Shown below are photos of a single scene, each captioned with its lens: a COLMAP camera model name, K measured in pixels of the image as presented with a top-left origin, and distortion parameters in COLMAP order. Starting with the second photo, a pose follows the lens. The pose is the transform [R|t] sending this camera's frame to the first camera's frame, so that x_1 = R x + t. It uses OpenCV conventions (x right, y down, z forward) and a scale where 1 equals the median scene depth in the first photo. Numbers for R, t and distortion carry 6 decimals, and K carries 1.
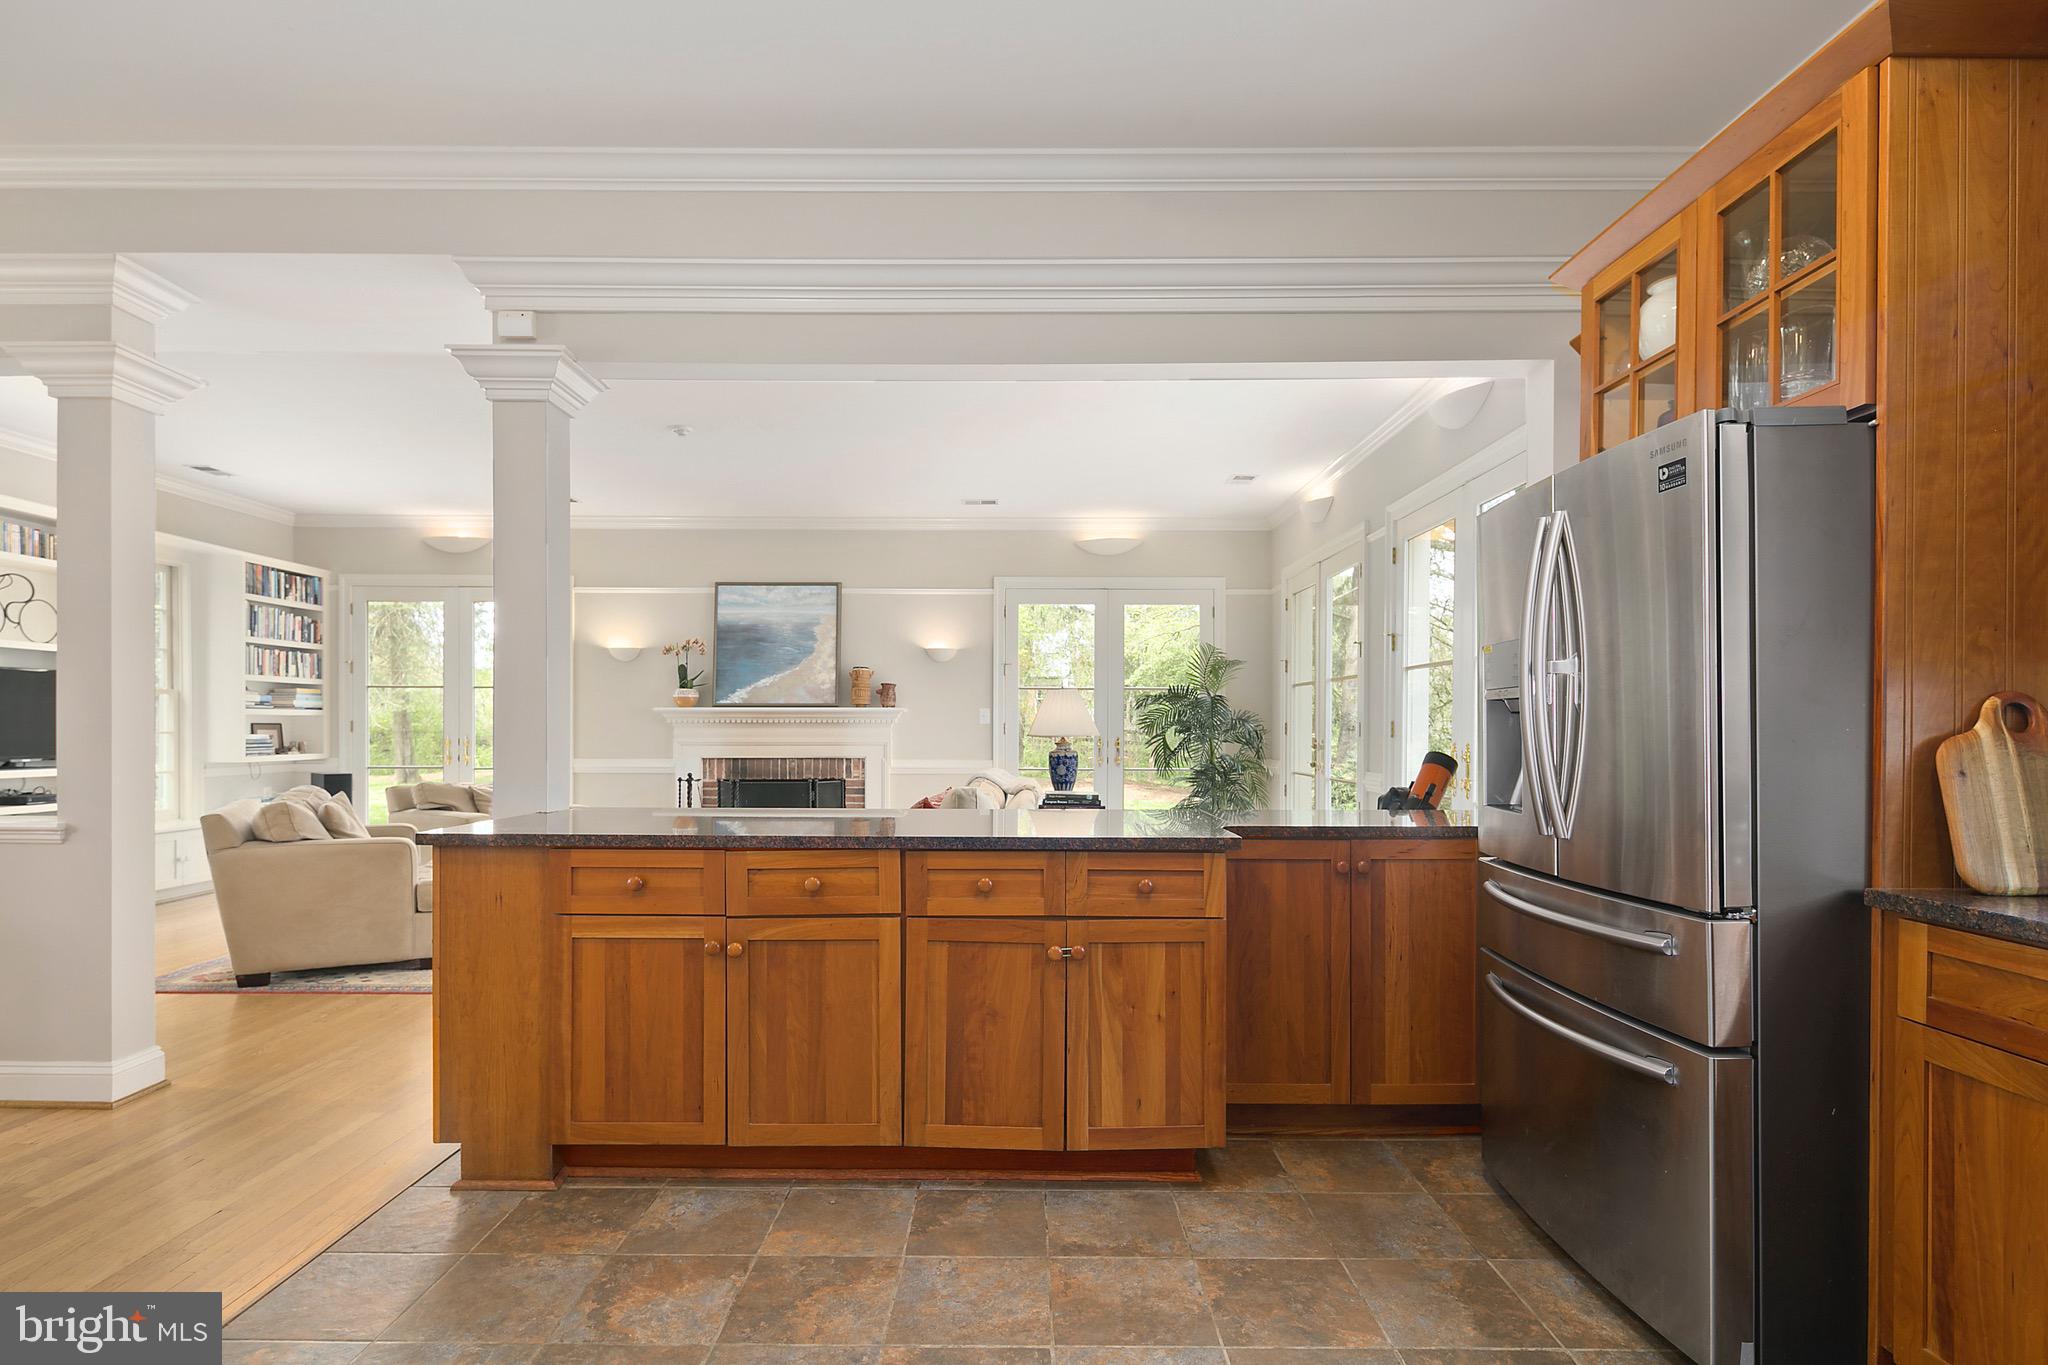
lens RADIAL K [[1011.6, 0, 1024.1], [0, 1011.6, 739.5], [0, 0, 1]] dist [-0.000276, -0.000686]
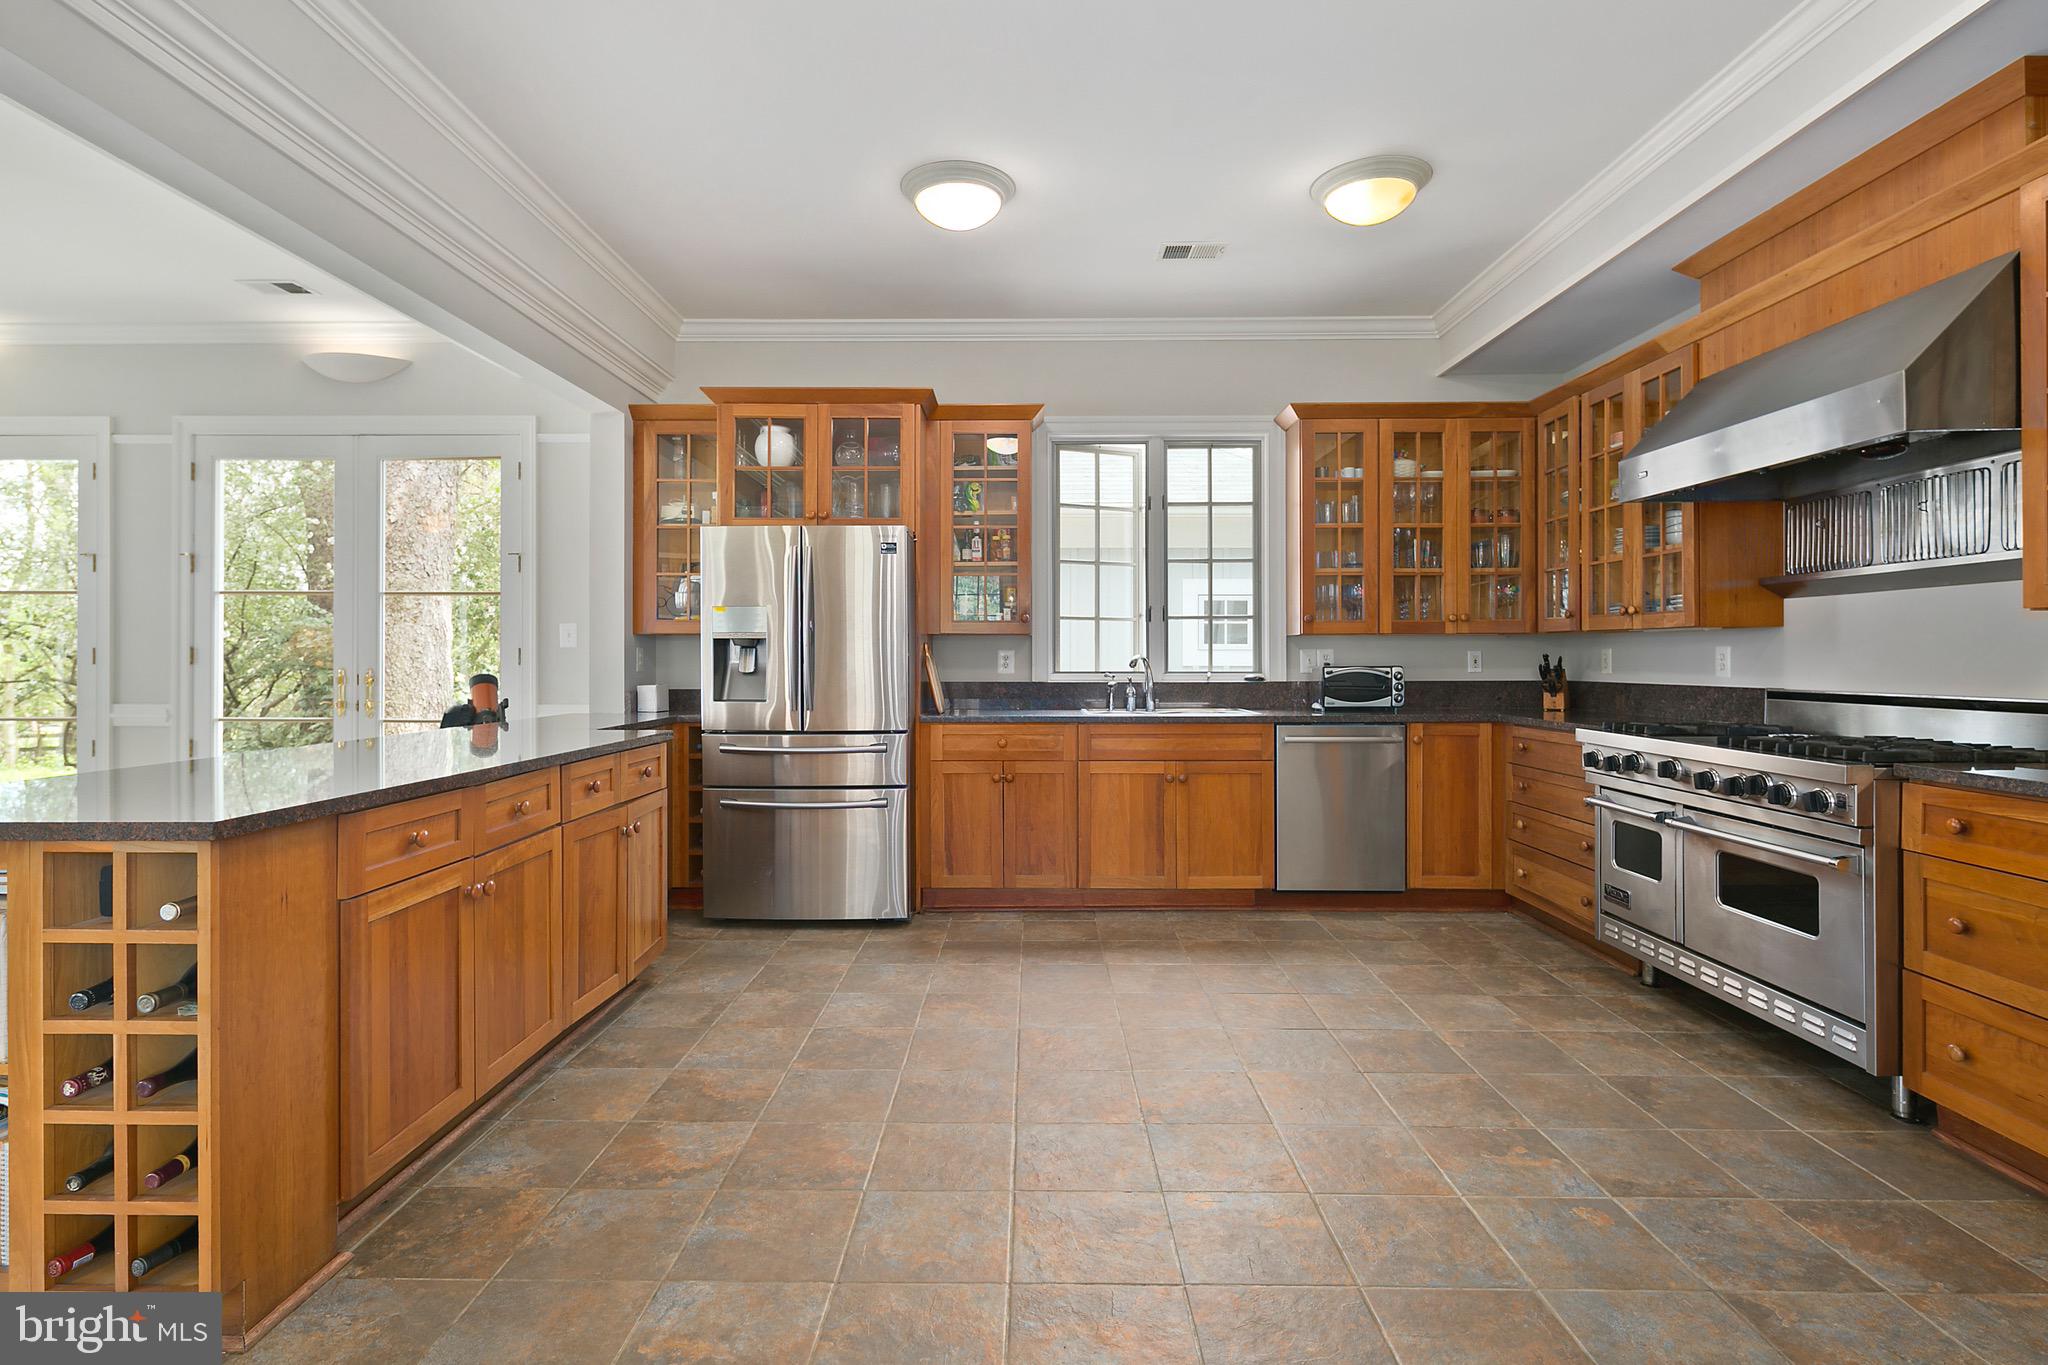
lens RADIAL K [[1000.3, 0, 1020.8], [0, 1000.3, 652.1], [0, 0, 1]] dist [0.000167, -0.001295]
pose [[0.012470, 0.000749, 0.999922, -1.398986], [0.010072, 0.999949, -0.000874, -0.011184], [-0.999872, 0.010082, 0.012461, 0.547950]]
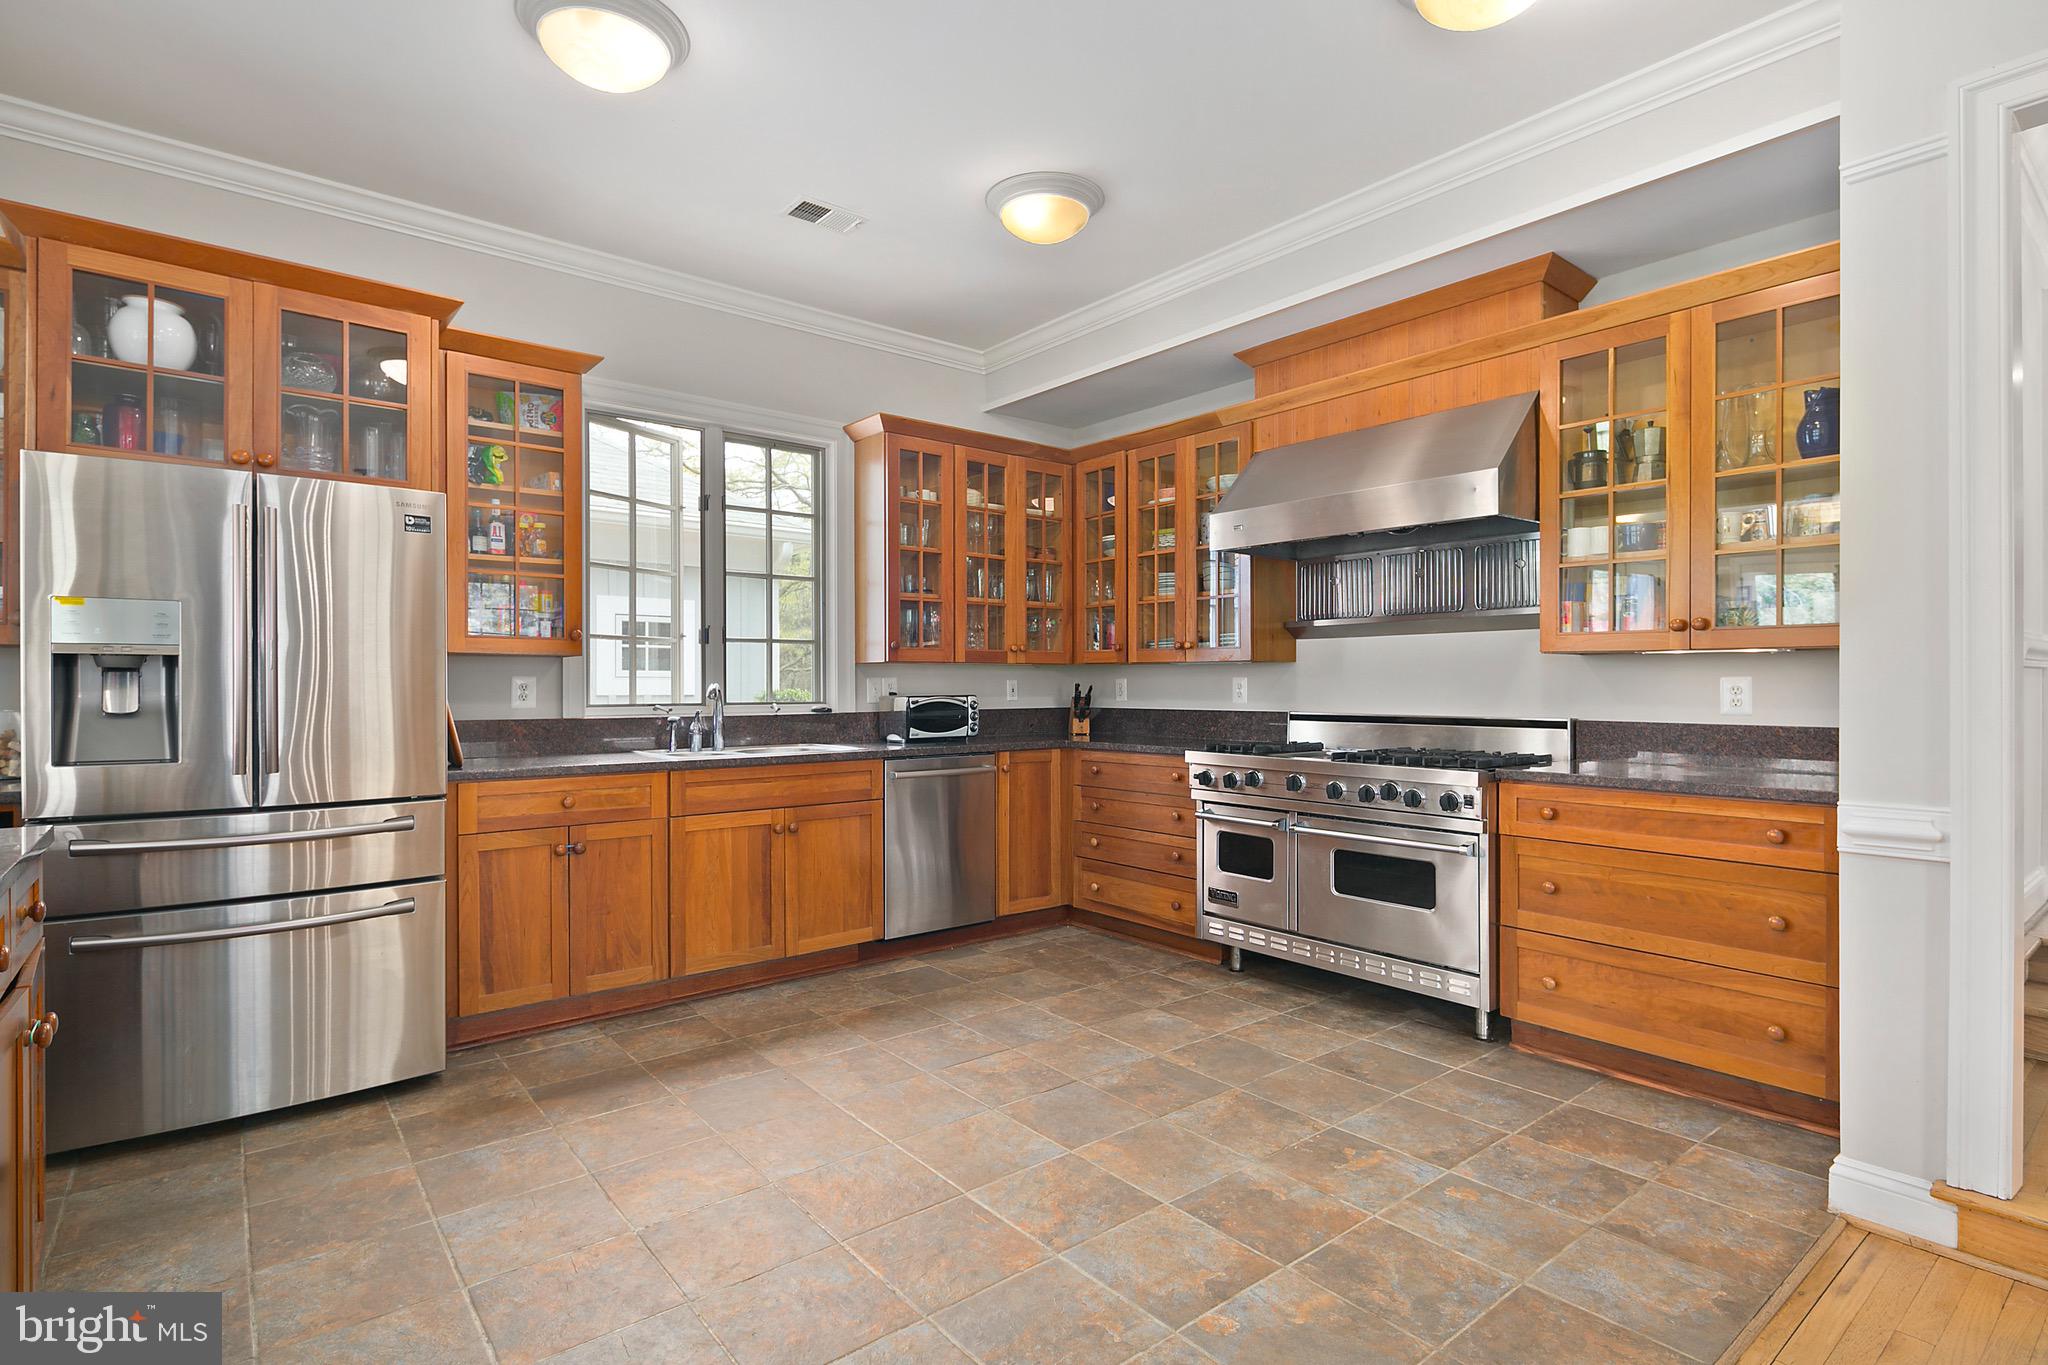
lens RADIAL K [[999.1, 0, 1024.0], [0, 999.1, 682.5], [0, 0, 1]] dist [0.001124, -0.000550]
pose [[-0.630016, -0.002681, 0.776578, -0.967329], [0.004447, 0.999965, 0.007061, -0.016701], [-0.776570, 0.007902, -0.629982, 1.033234]]
